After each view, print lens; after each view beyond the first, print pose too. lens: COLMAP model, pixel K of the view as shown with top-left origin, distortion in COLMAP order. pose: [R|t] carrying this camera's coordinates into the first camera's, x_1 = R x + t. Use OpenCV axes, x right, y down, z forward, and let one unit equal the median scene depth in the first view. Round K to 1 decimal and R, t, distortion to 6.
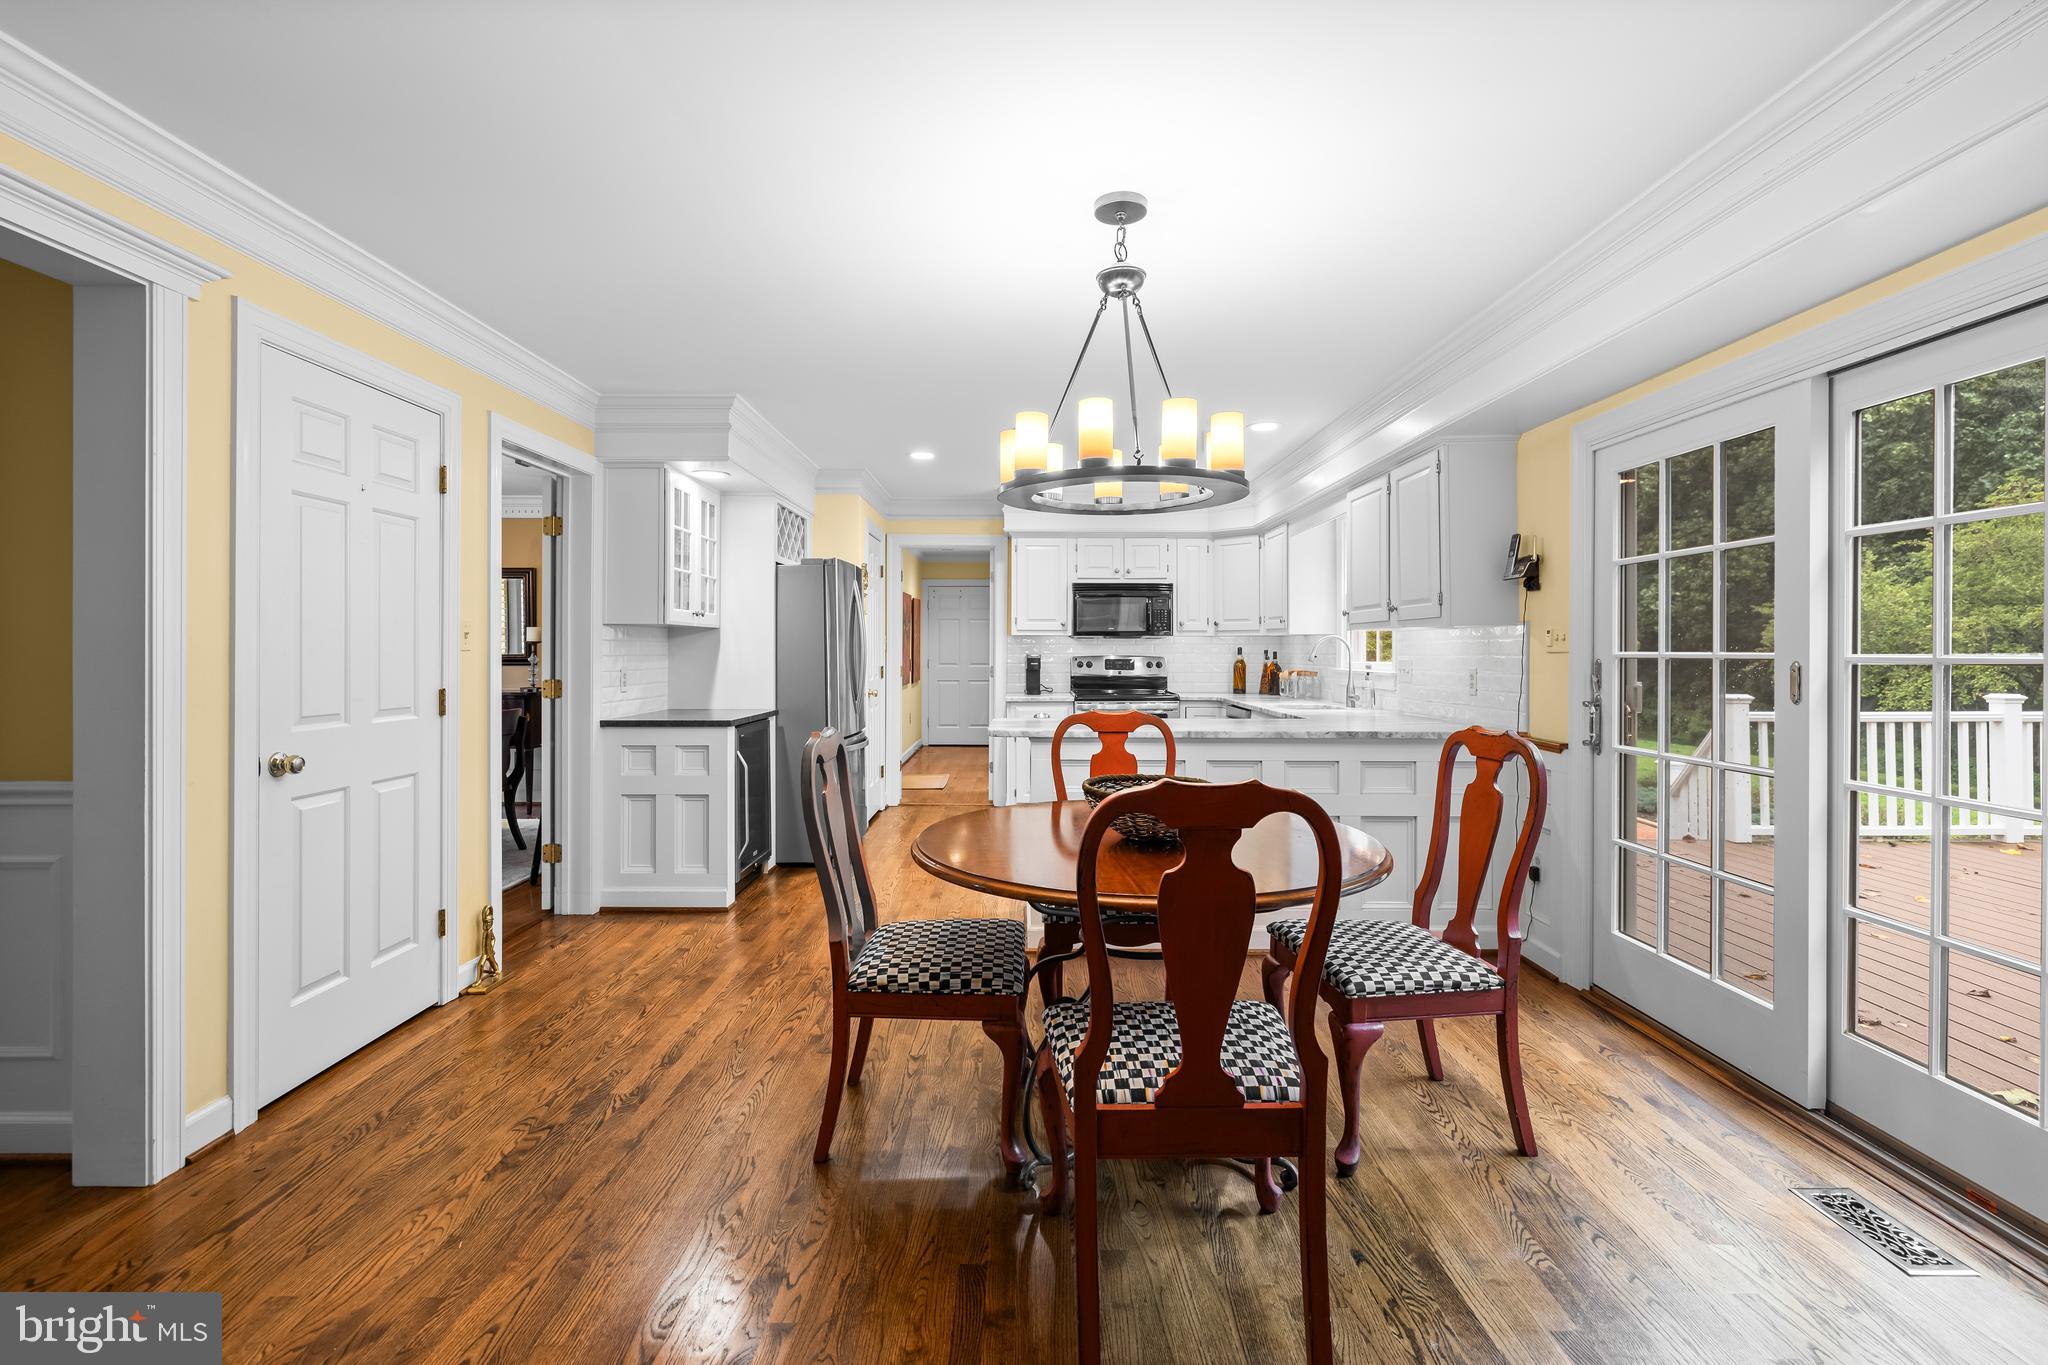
lens RADIAL K [[943.3, 0, 1035.2], [0, 943.3, 641.8], [0, 0, 1]] dist [-0.005308, -0.000517]
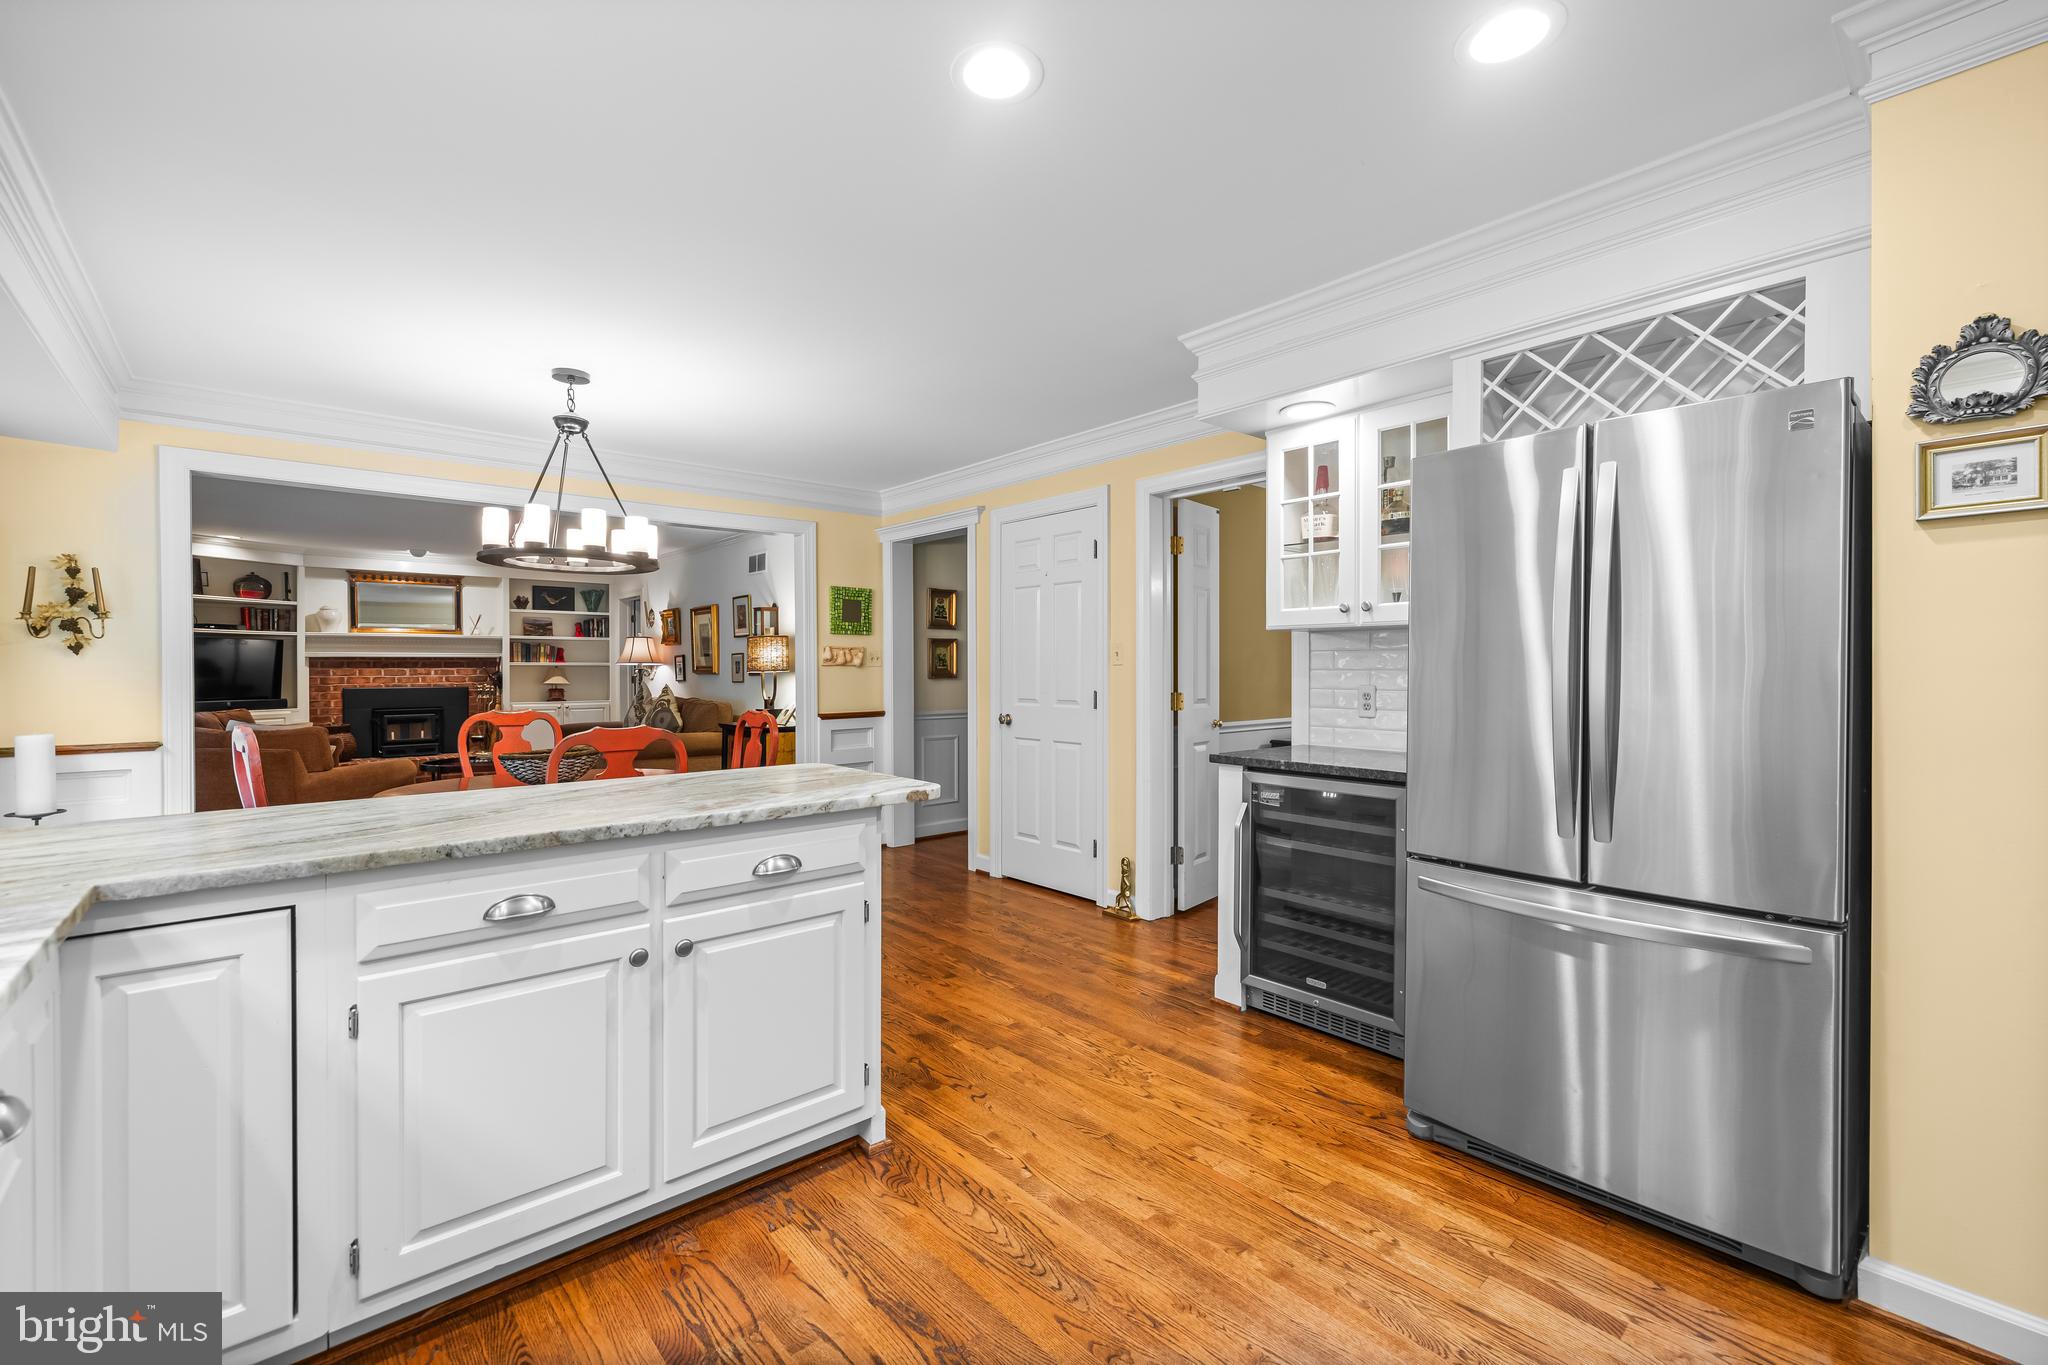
lens RADIAL K [[863.7, 0, 1009.1], [0, 863.7, 675.8], [0, 0, 1]] dist [0.004017, 0.000423]
pose [[-0.771184, 0.005212, -0.636591, 0.157087], [0.007747, 0.999969, -0.001197, 0.011818], [0.636565, -0.005855, -0.771201, 0.902188]]
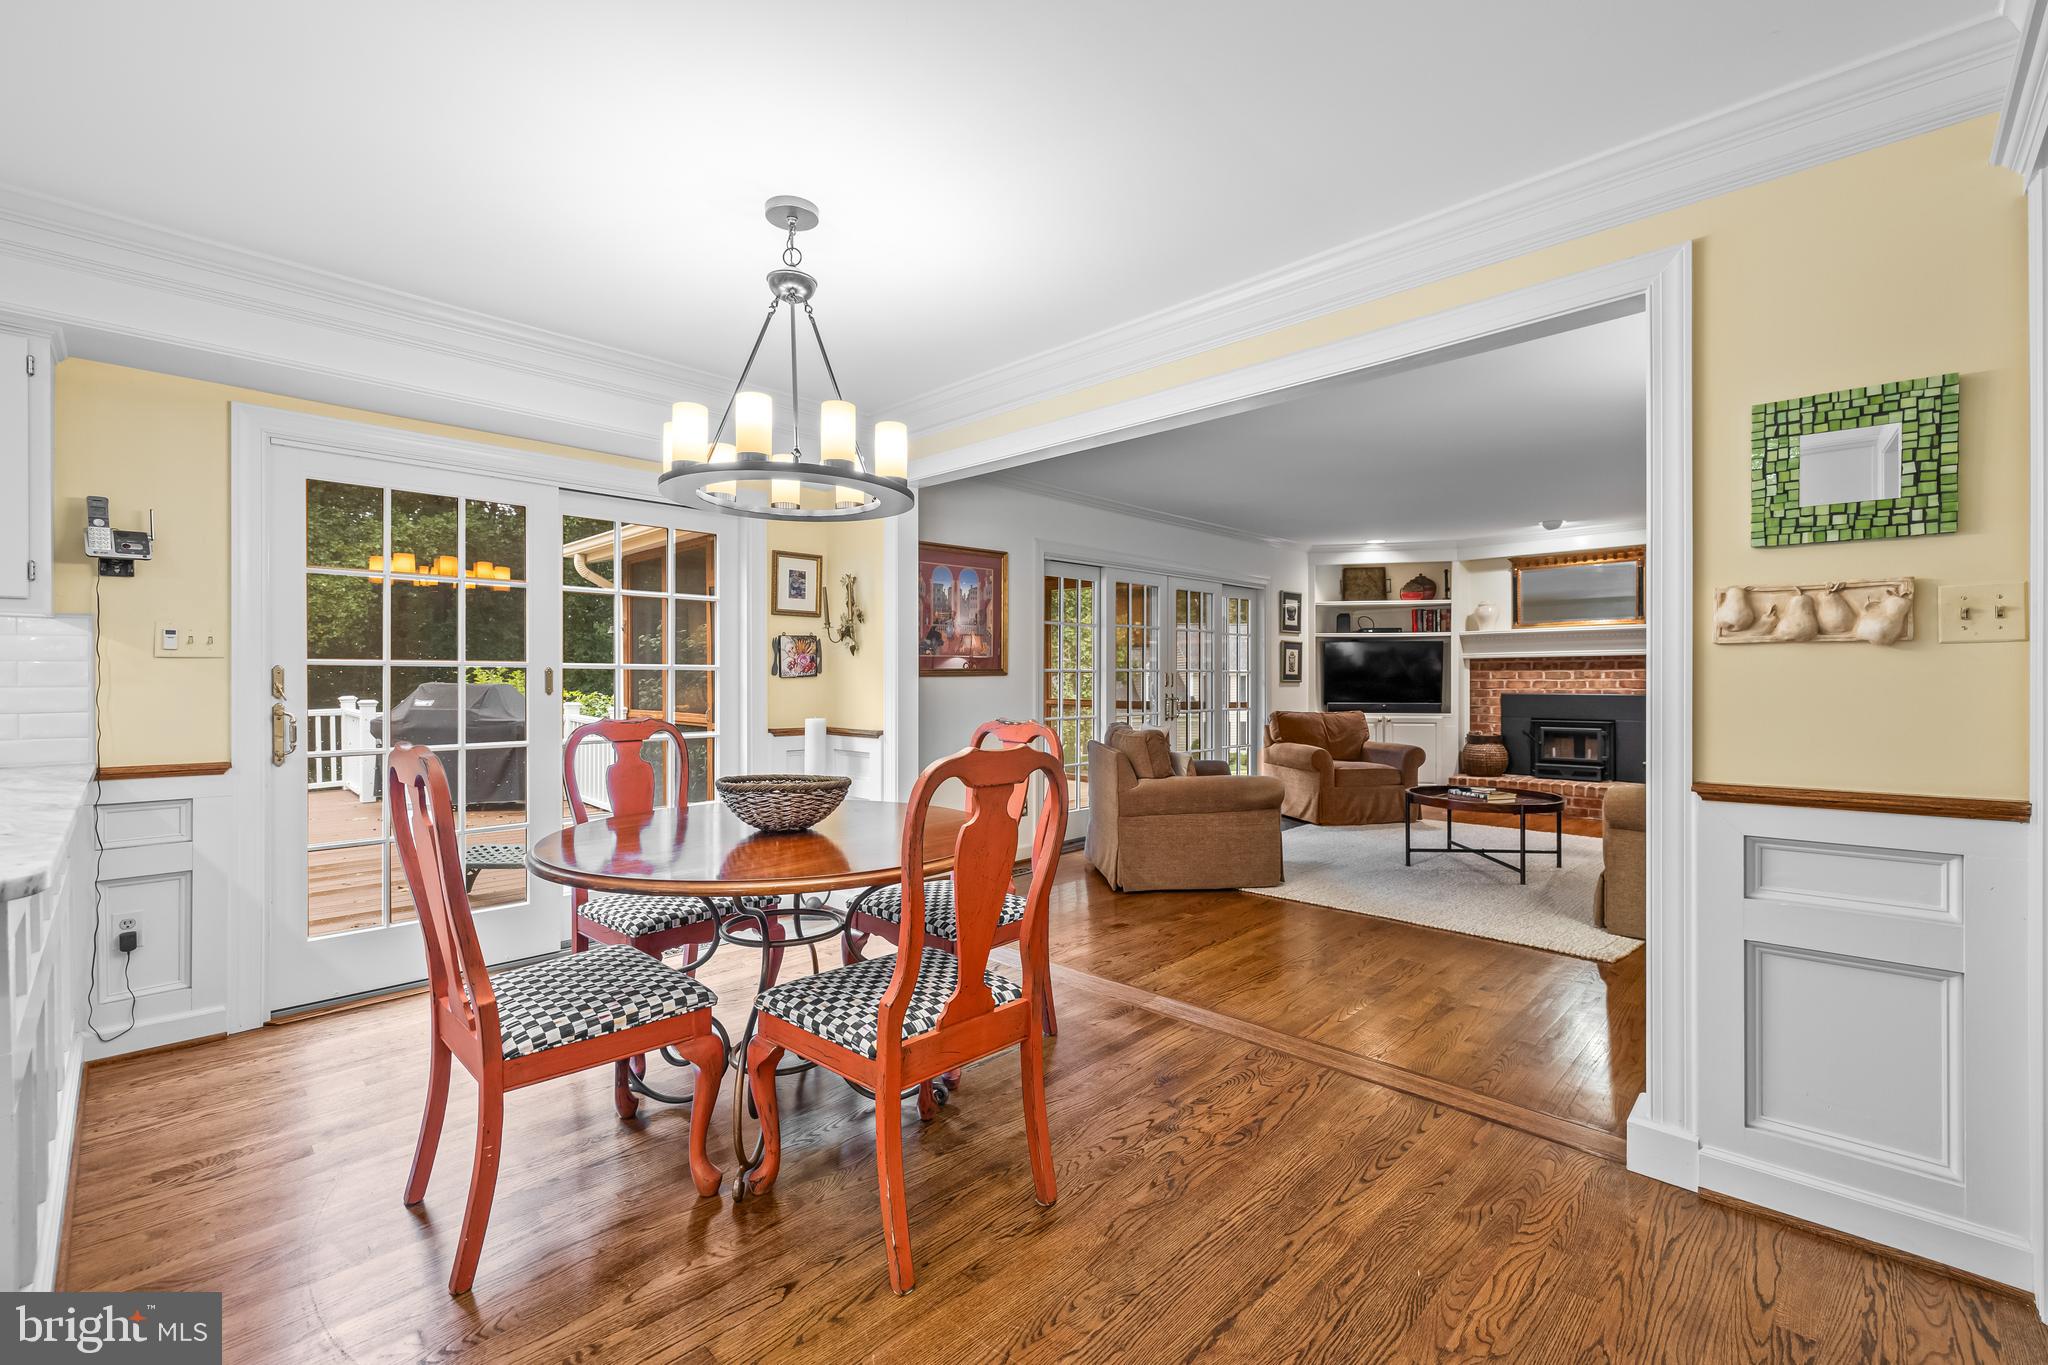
lens RADIAL K [[863.7, 0, 1002.9], [0, 863.7, 677.8], [0, 0, 1]] dist [0.004017, 0.000423]
pose [[-0.705257, 0.000356, 0.708952, -0.258387], [-0.007479, 0.999940, -0.007943, 0.014960], [-0.708912, -0.010904, -0.705212, 0.529881]]
